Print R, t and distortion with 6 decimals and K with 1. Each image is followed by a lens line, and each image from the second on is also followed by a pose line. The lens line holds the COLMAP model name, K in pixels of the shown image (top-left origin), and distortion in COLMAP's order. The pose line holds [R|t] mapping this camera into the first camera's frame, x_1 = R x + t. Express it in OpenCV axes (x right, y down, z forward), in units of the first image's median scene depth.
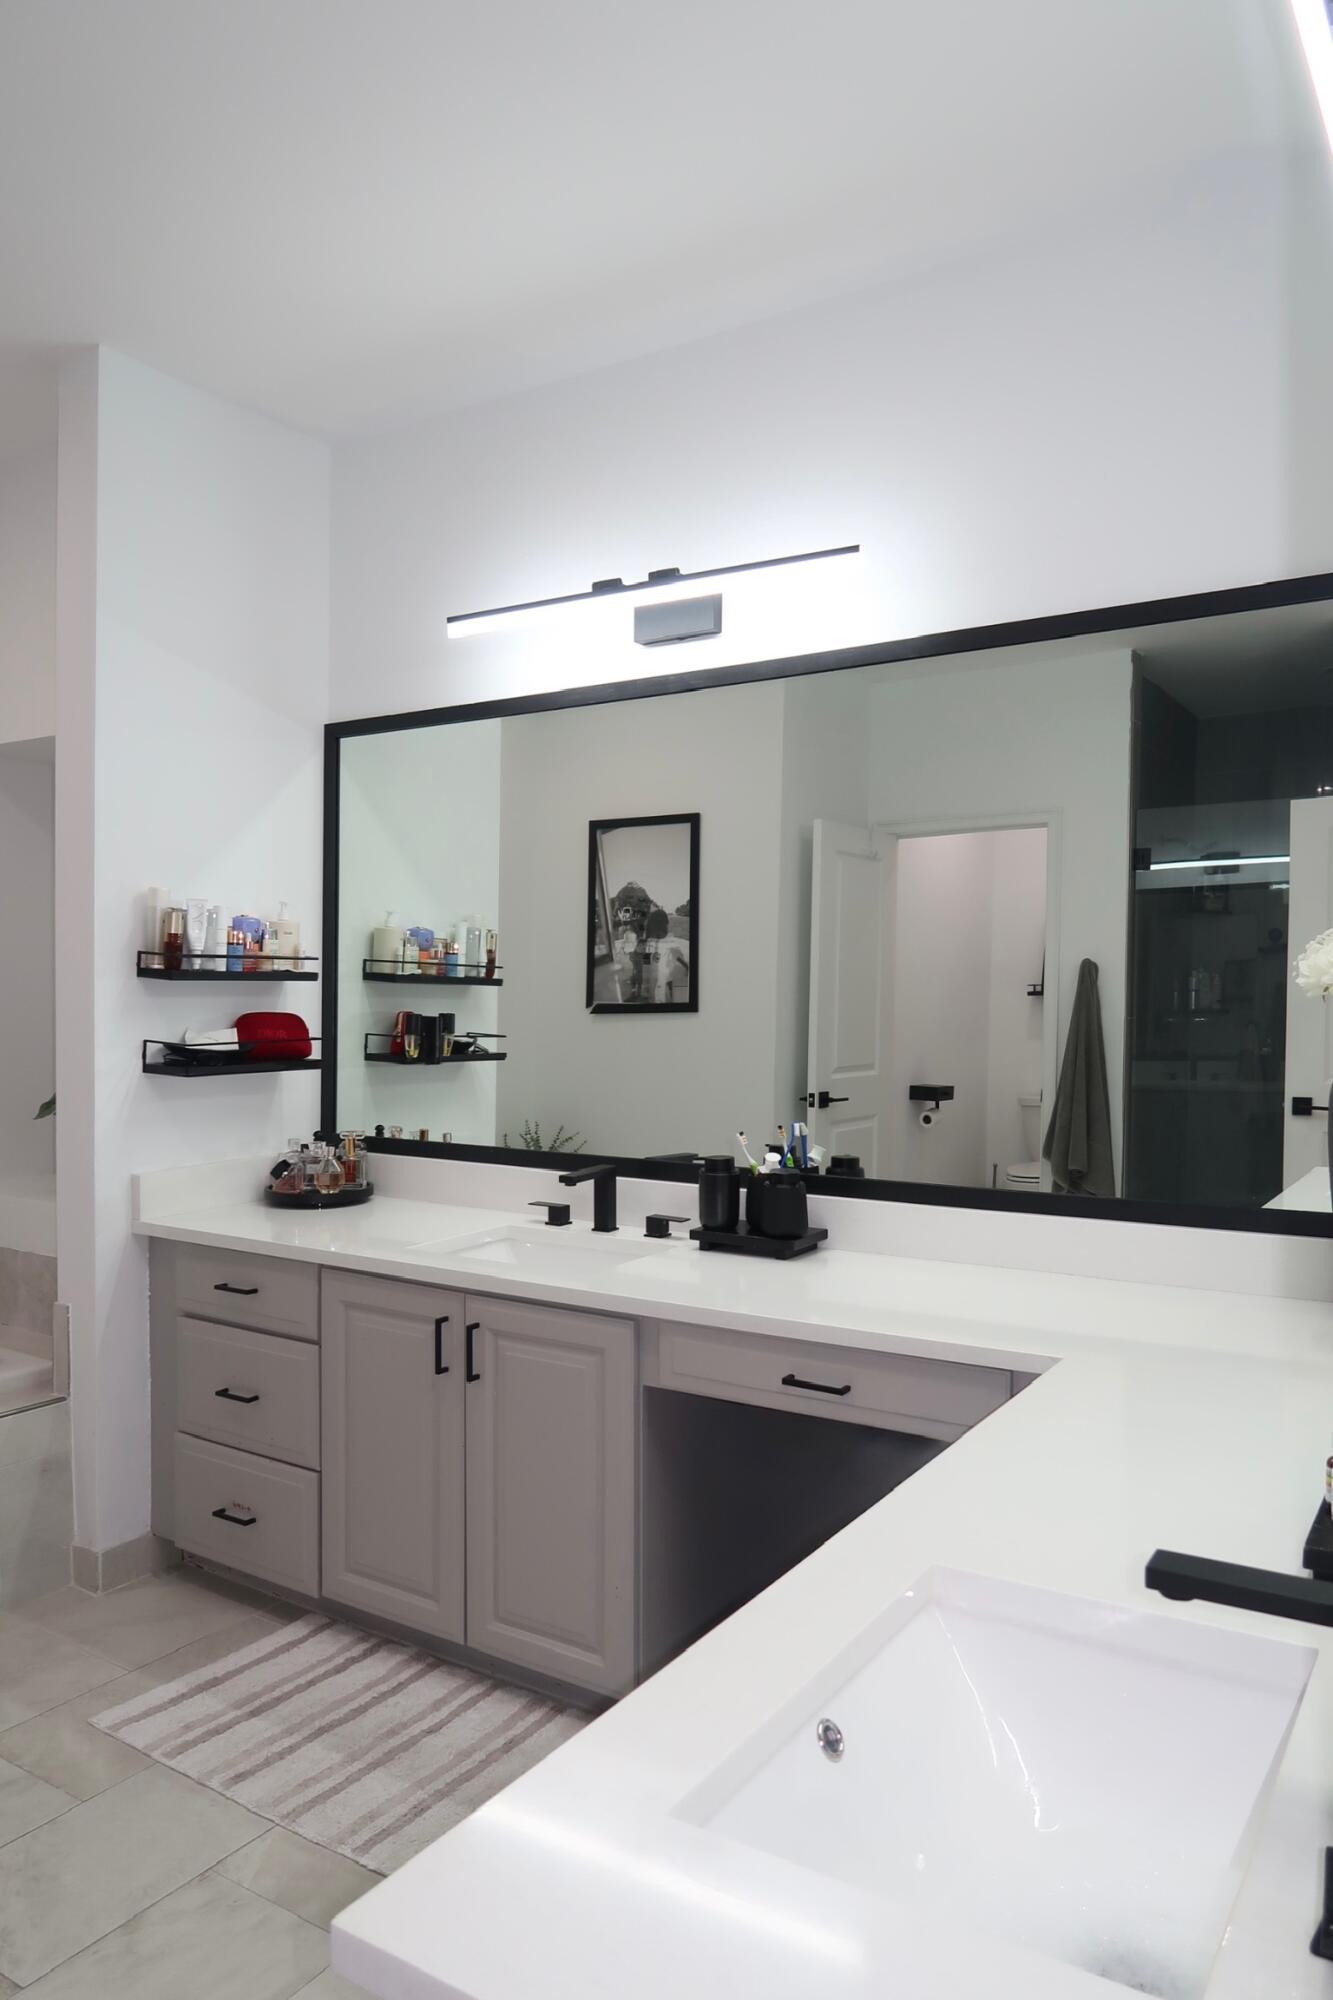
lens RADIAL K [[1367.0, 0, 666.5], [0, 1367.0, 1000.0], [0, 0, 1]] dist [-0.046731, 0.003263]
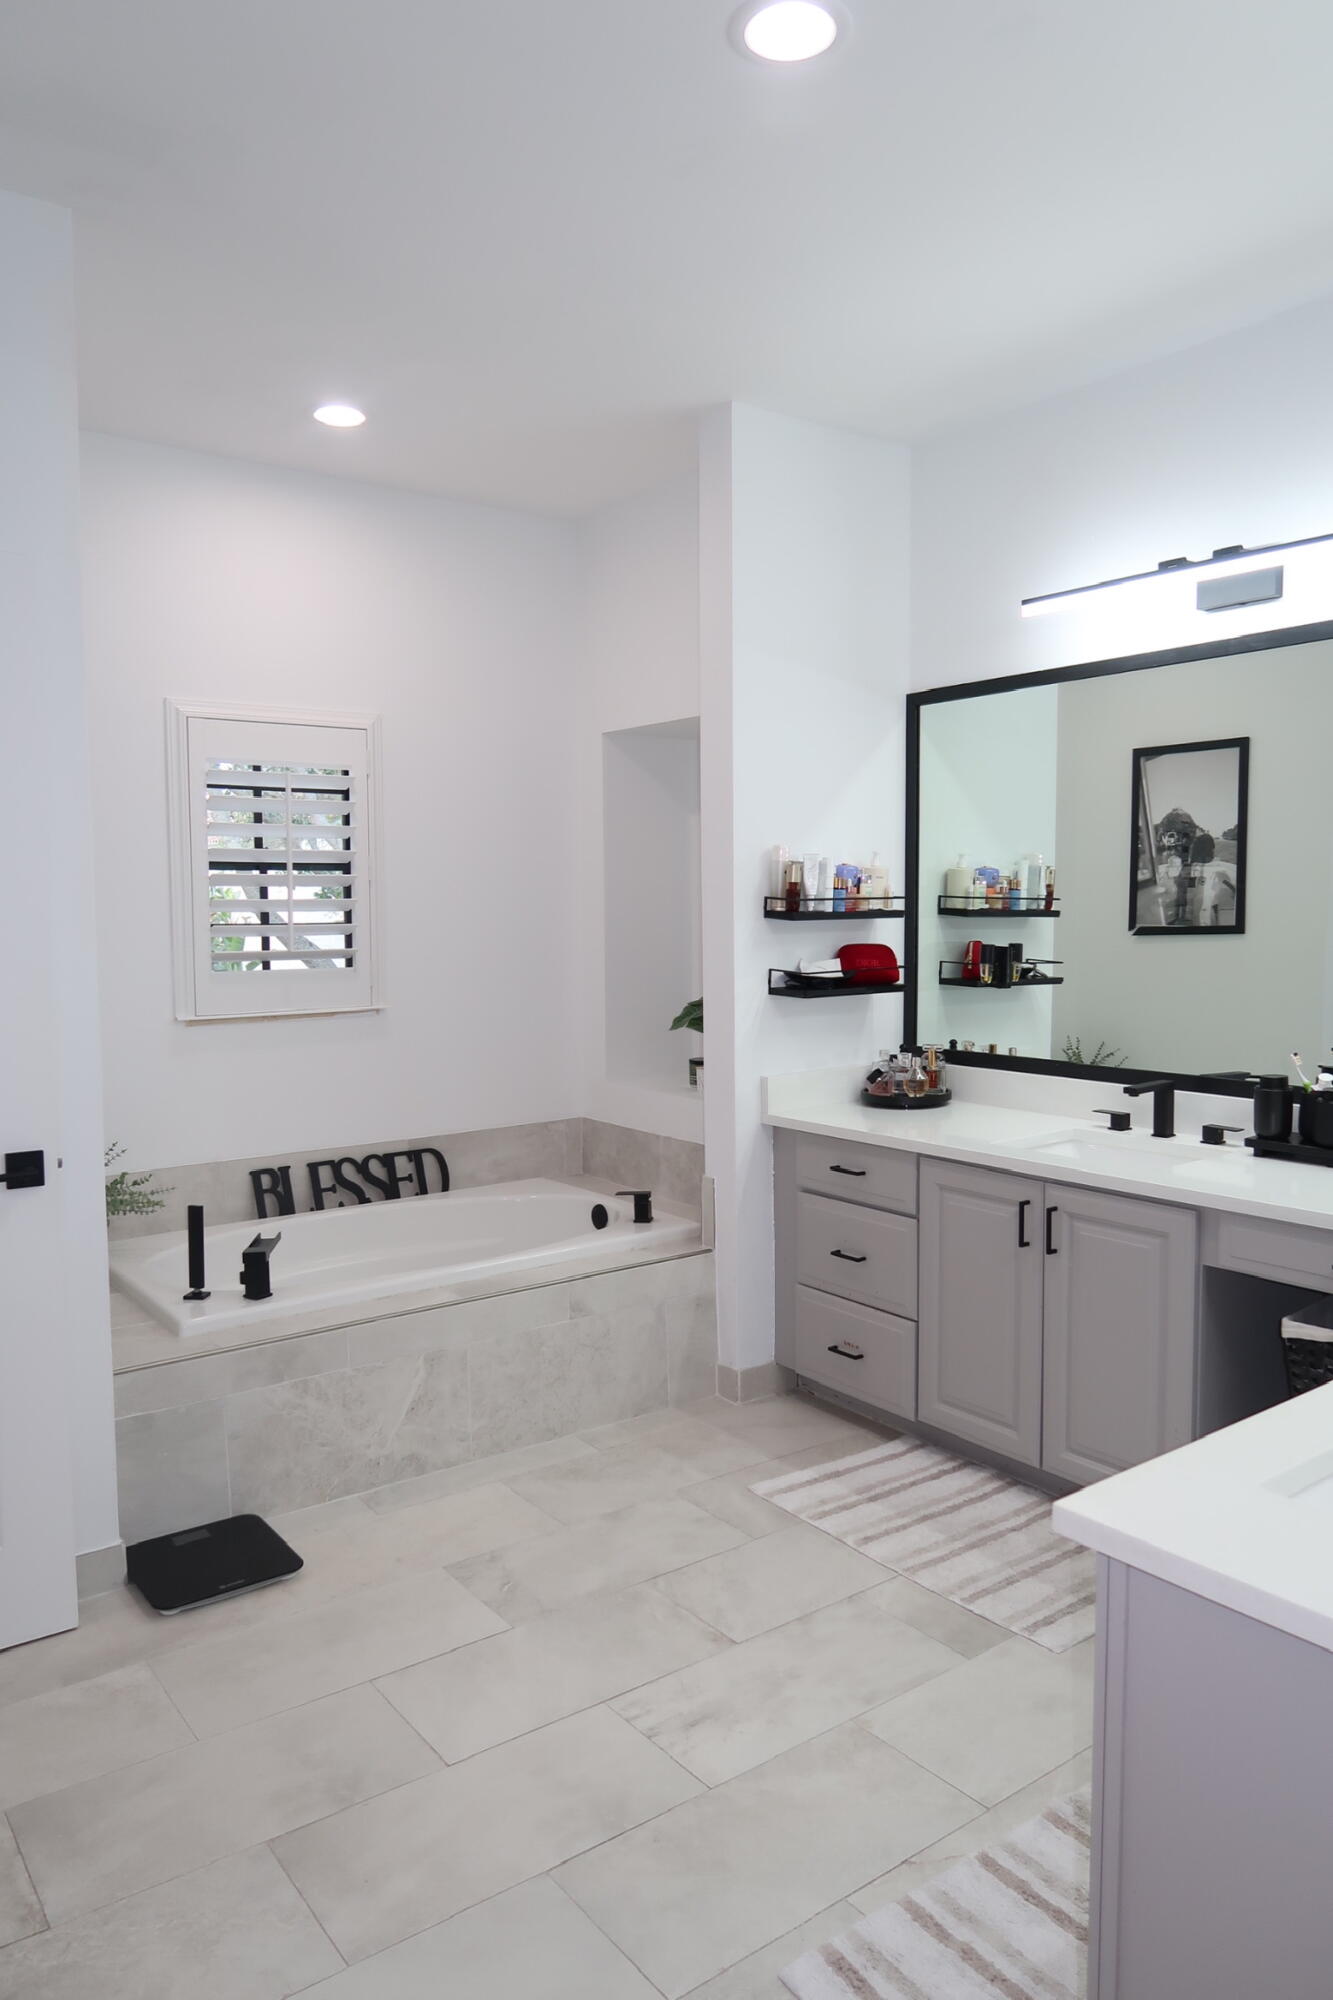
lens RADIAL K [[1386.4, 0, 668.5], [0, 1386.4, 1010.5], [0, 0, 1]] dist [-0.020508, 0.002475]
pose [[0.934960, 0.013545, -0.354495, -0.023131], [0.012641, 0.997364, 0.071447, -0.024579], [0.354529, -0.071281, 0.932324, -0.218994]]
